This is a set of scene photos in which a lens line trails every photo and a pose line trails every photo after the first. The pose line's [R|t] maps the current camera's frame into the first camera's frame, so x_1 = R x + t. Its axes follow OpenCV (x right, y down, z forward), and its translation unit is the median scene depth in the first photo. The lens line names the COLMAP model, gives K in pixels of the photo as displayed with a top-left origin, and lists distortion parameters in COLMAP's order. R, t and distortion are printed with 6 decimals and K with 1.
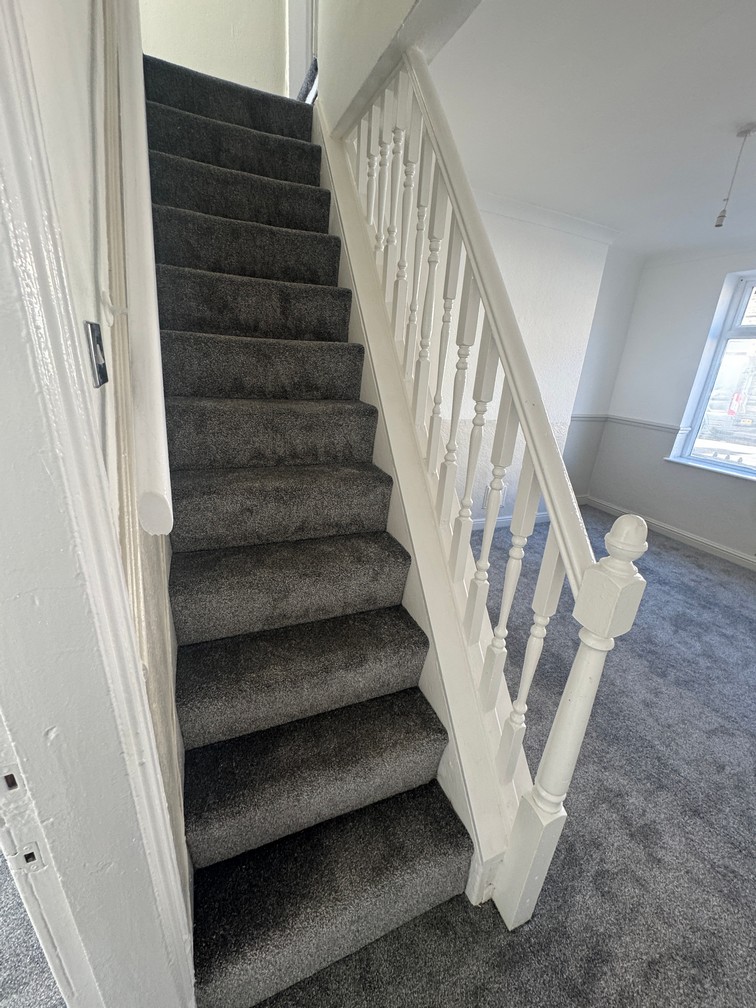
lens RADIAL K [[400.1, 0, 375.1], [0, 400.1, 504.0], [0, 0, 1]] dist [-0.012558, 0.001554]
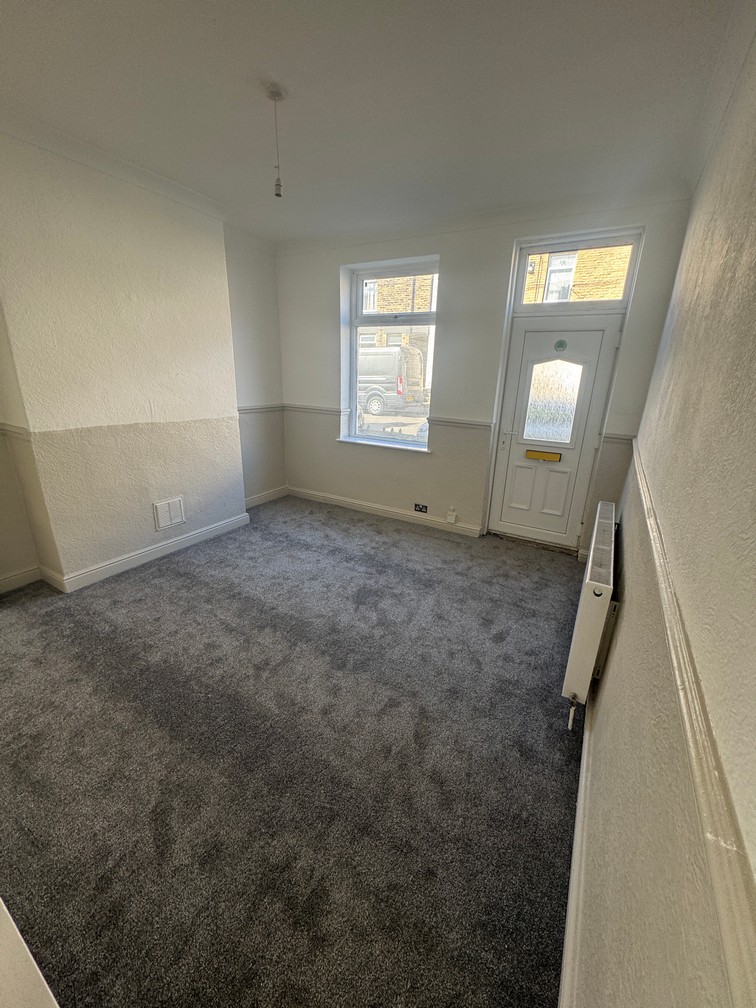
lens RADIAL K [[400.1, 0, 379.7], [0, 400.1, 504.8], [0, 0, 1]] dist [-0.012558, 0.001554]
pose [[0.794753, -0.227832, 0.562547, 0.250565], [0.222296, 0.971733, 0.079499, -0.006262], [-0.564758, 0.061870, 0.822934, 0.090356]]
